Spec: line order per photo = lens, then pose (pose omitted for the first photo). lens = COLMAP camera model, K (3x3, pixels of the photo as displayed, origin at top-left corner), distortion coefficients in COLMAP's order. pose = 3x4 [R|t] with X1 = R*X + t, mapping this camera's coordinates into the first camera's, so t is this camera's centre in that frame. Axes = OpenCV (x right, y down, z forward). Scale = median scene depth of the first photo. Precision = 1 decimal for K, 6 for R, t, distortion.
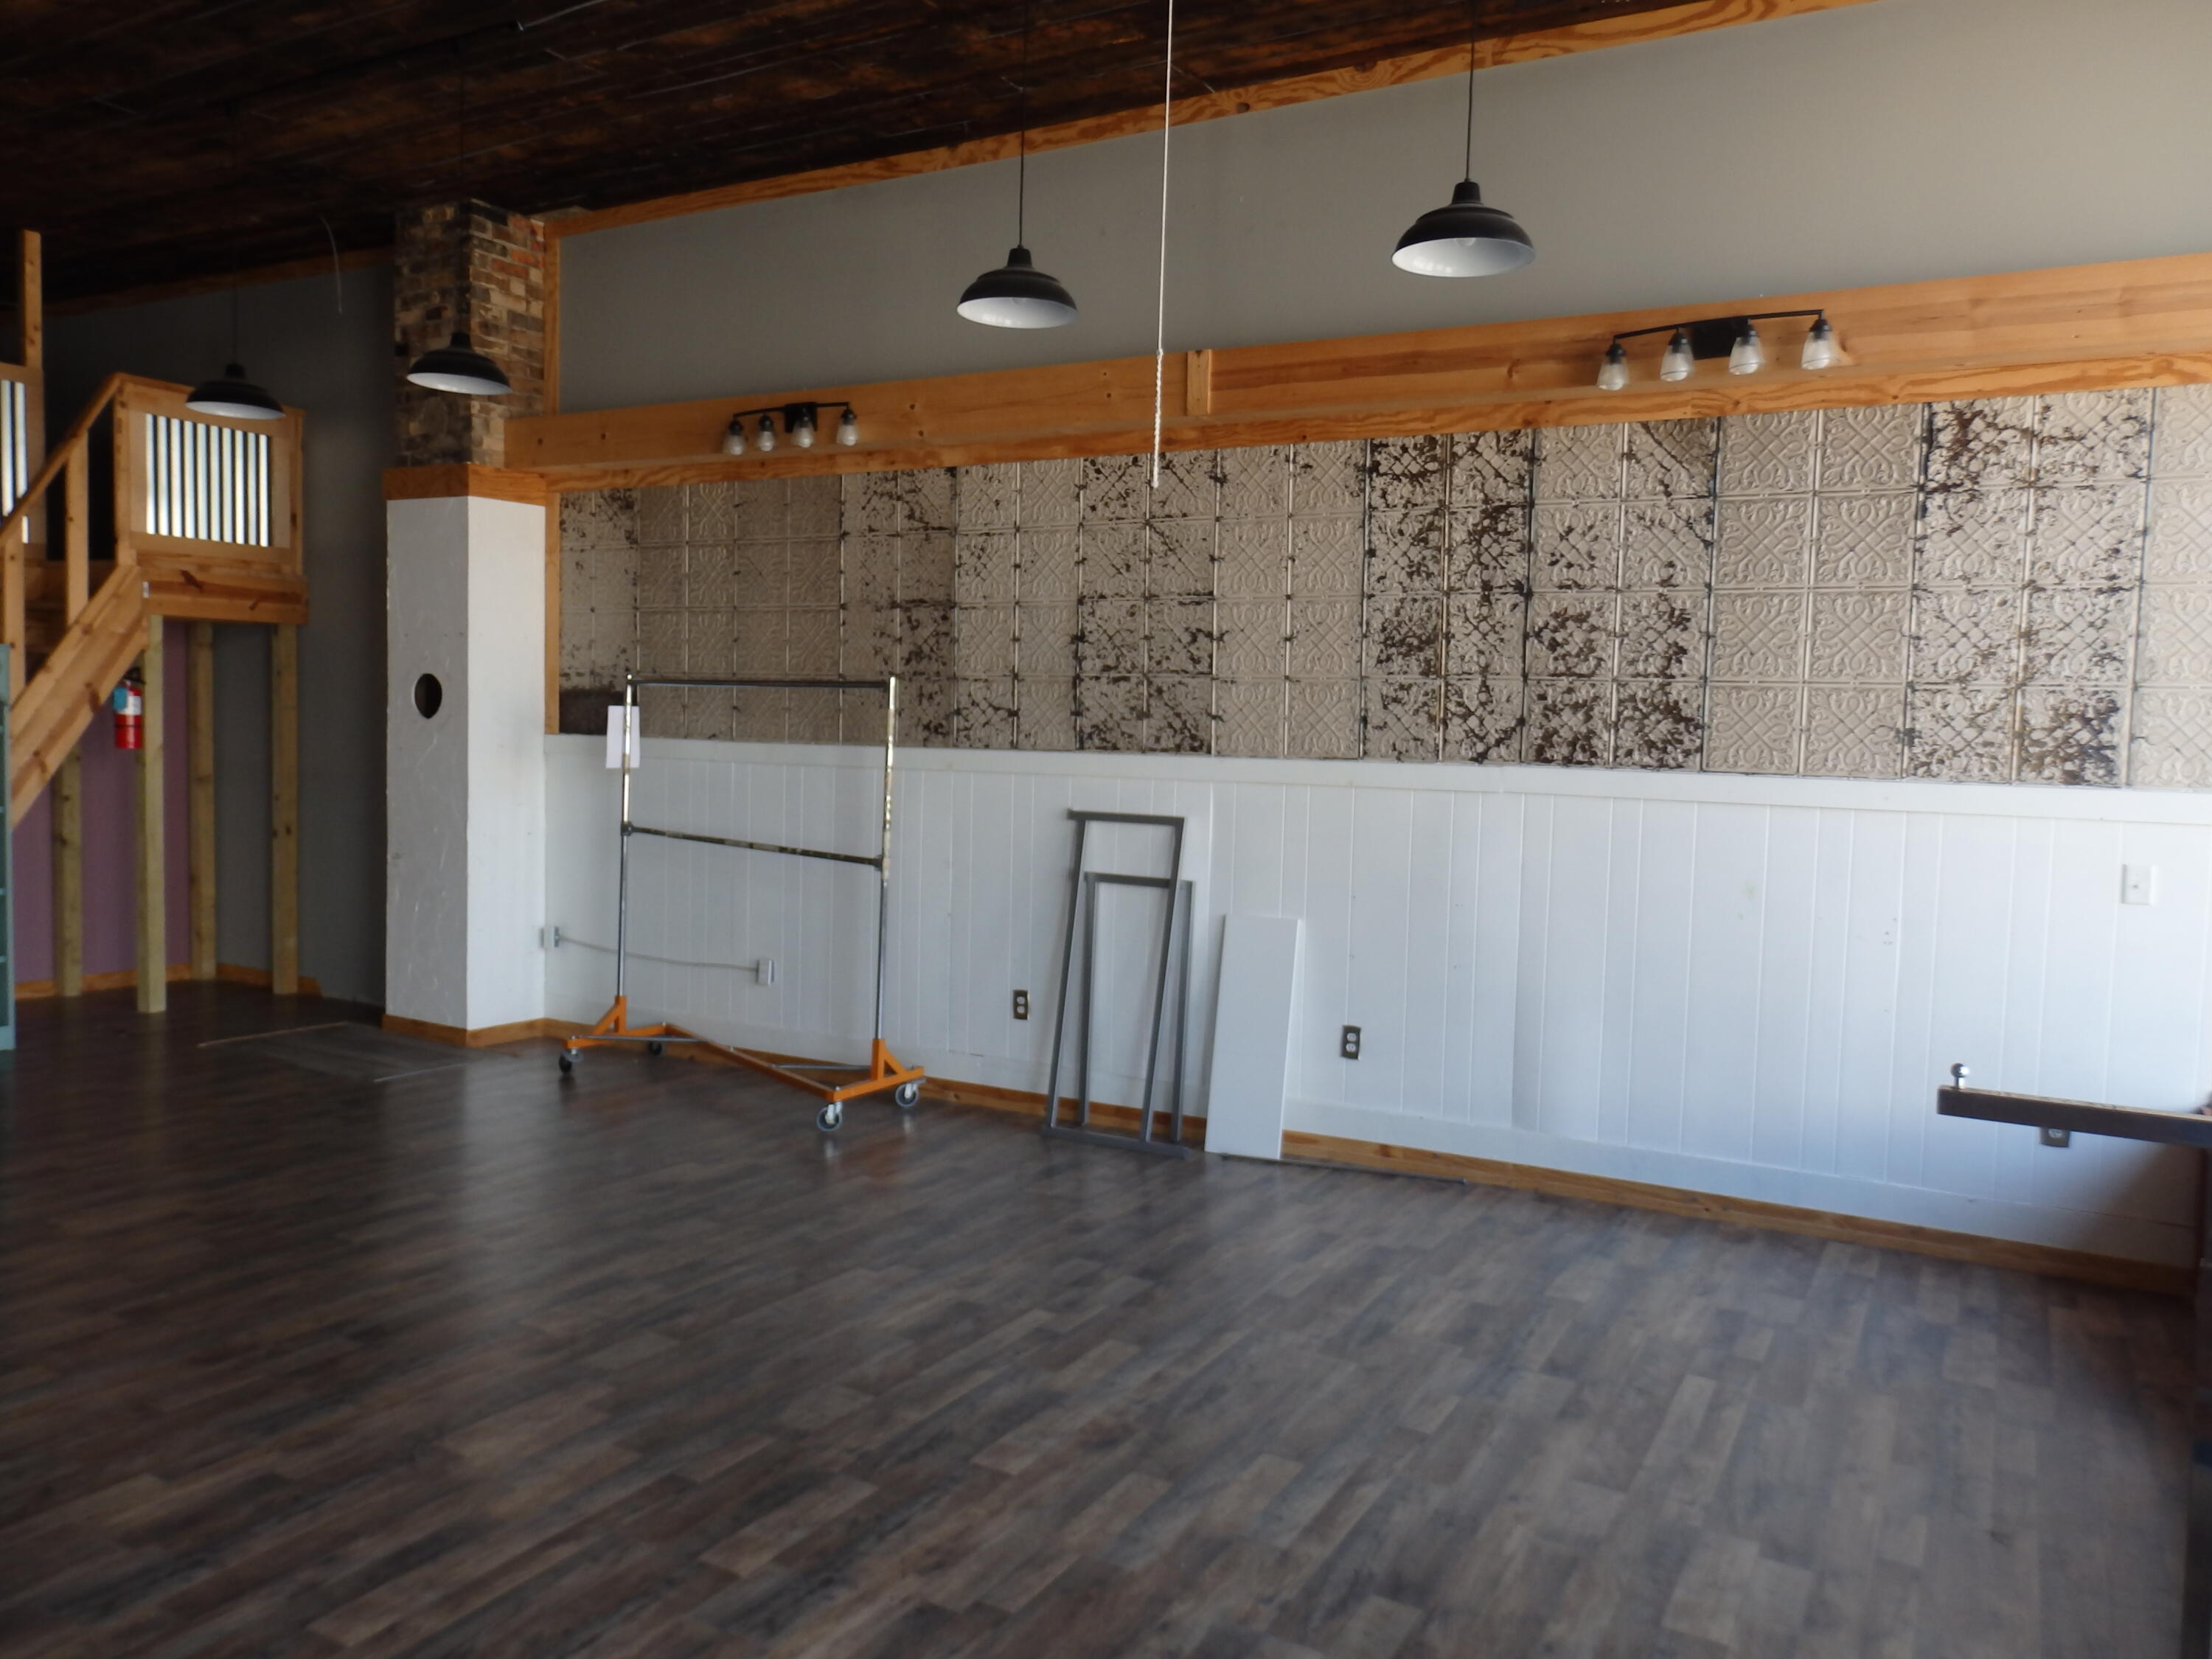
lens RADIAL K [[1646.5, 0, 1111.8], [0, 1646.5, 868.6], [0, 0, 1]] dist [-0.000683, 0.007162]
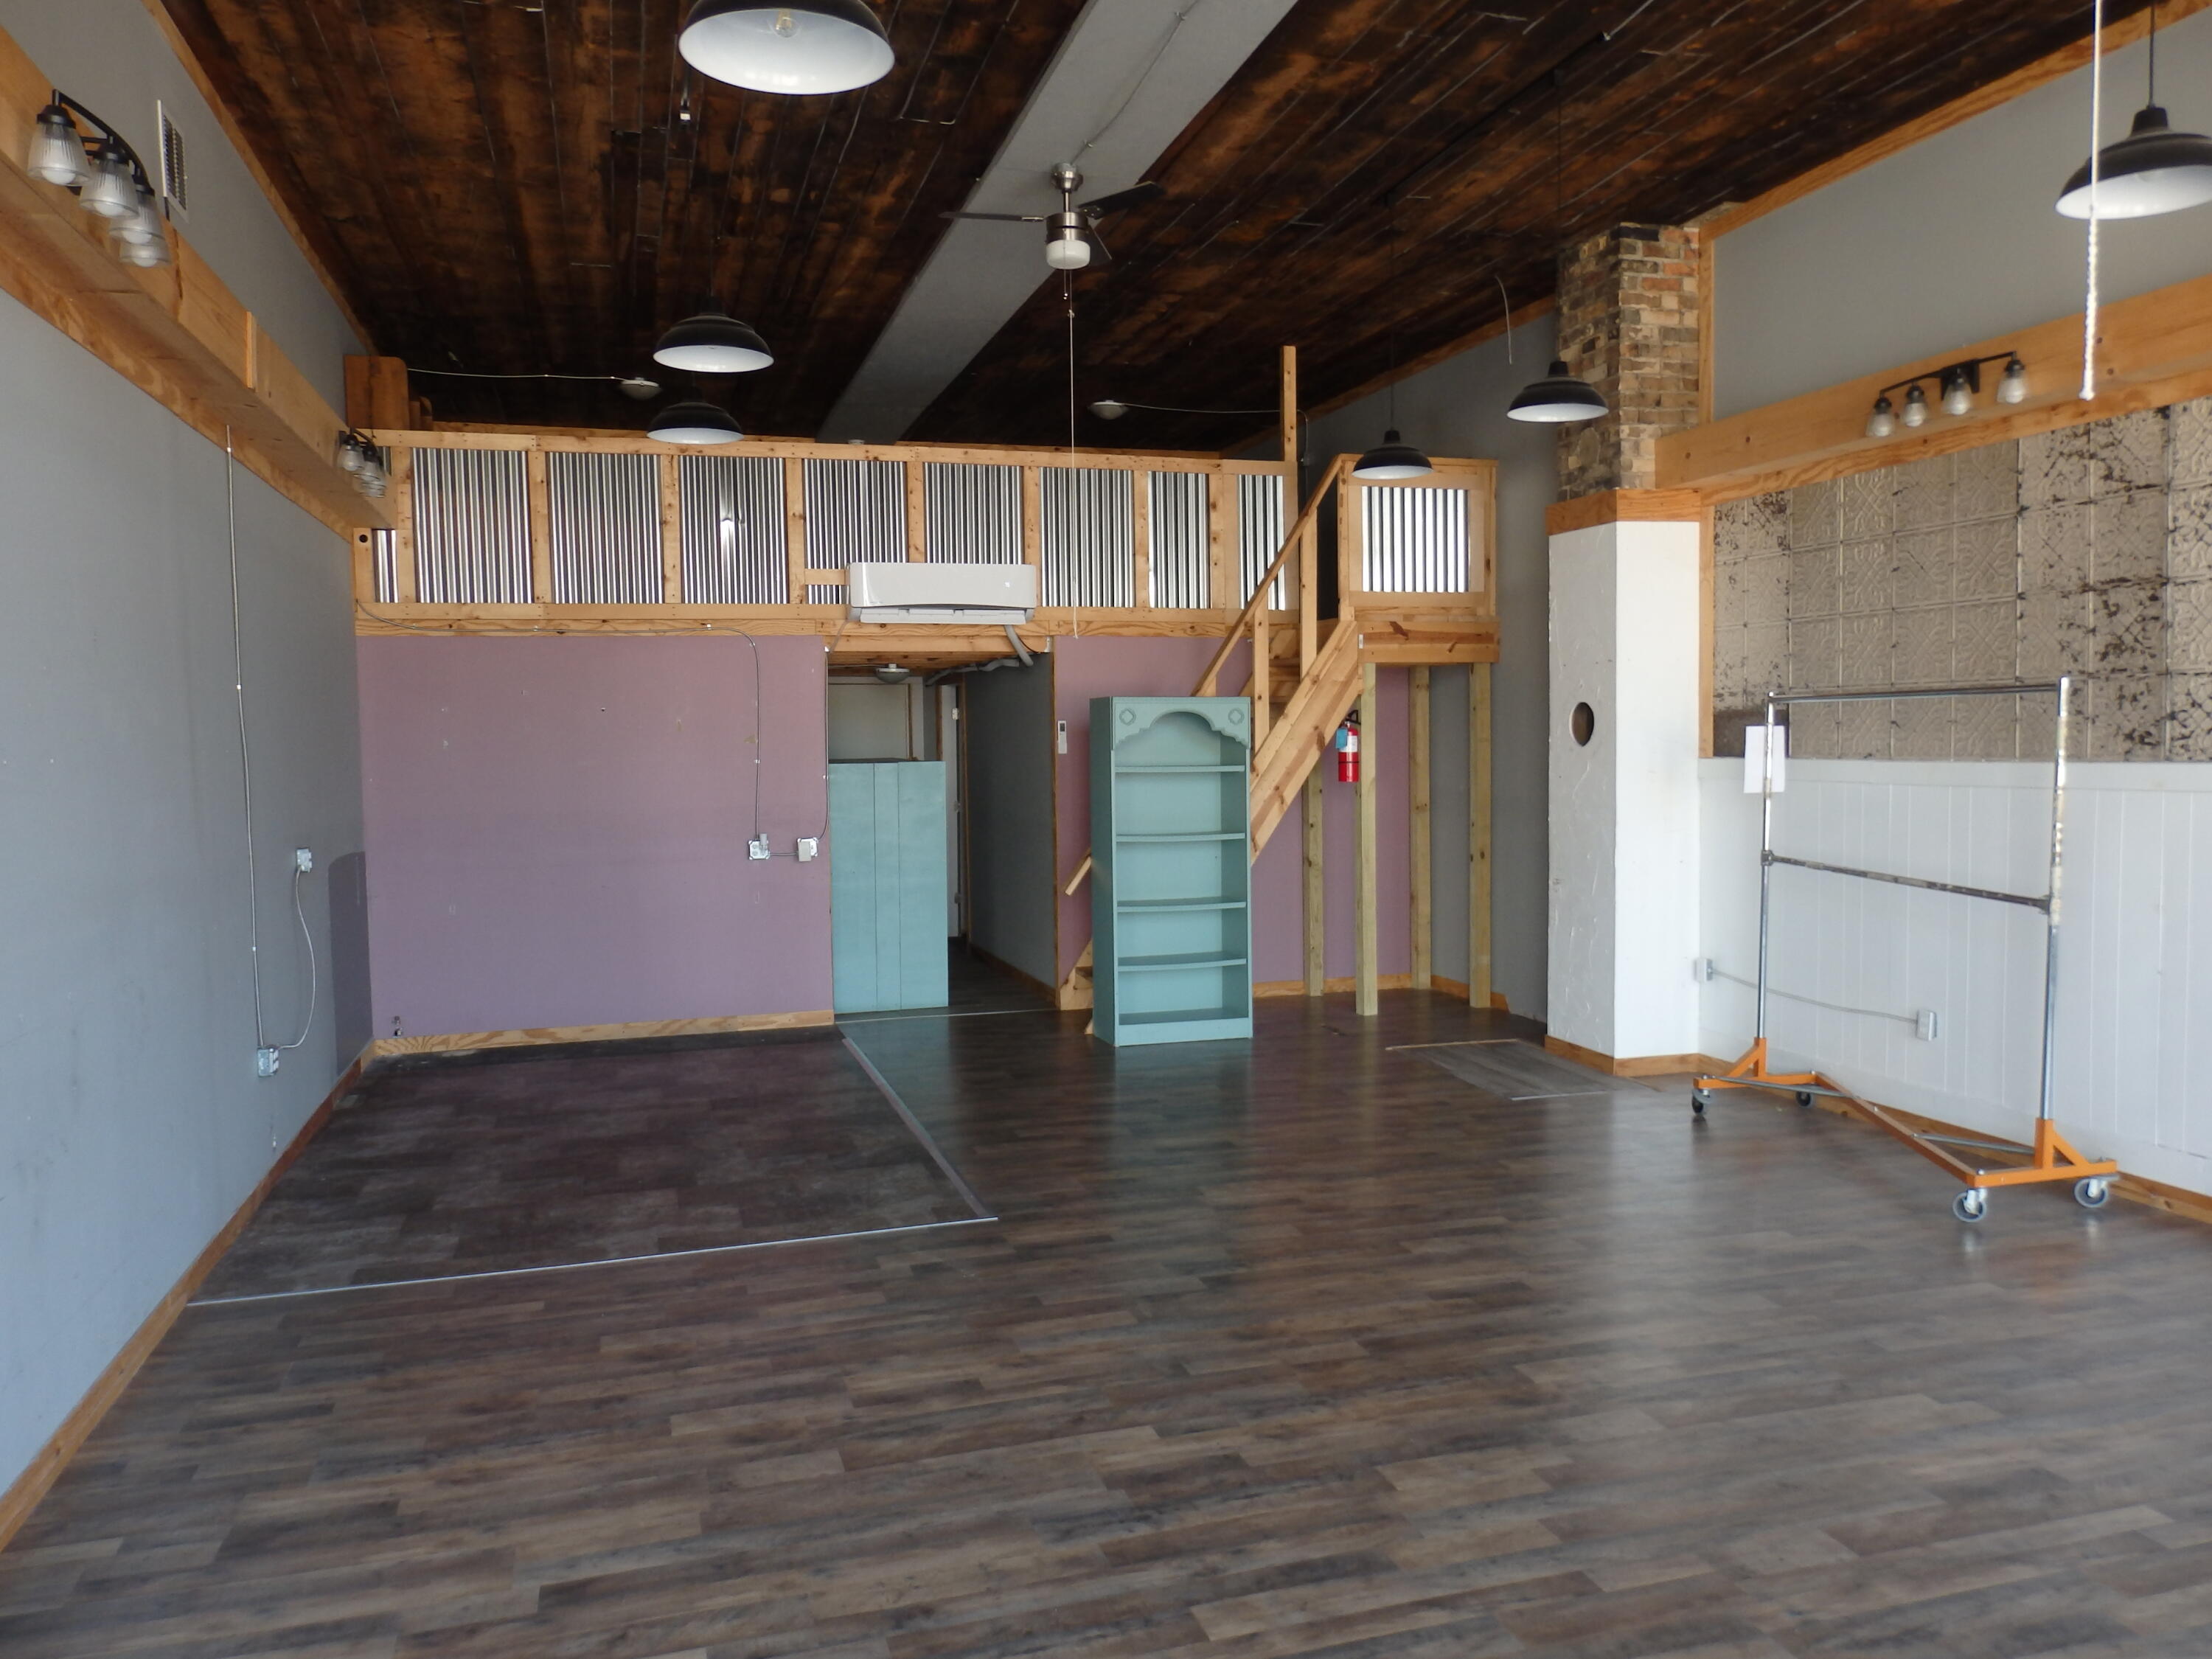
lens RADIAL K [[1646.5, 0, 1111.8], [0, 1646.5, 868.6], [0, 0, 1]] dist [-0.000683, 0.007162]
pose [[0.717233, 0.017300, -0.696619, 0.088621], [-0.026620, 0.999642, -0.002583, -0.006281], [0.696325, 0.020397, 0.717437, 0.079600]]
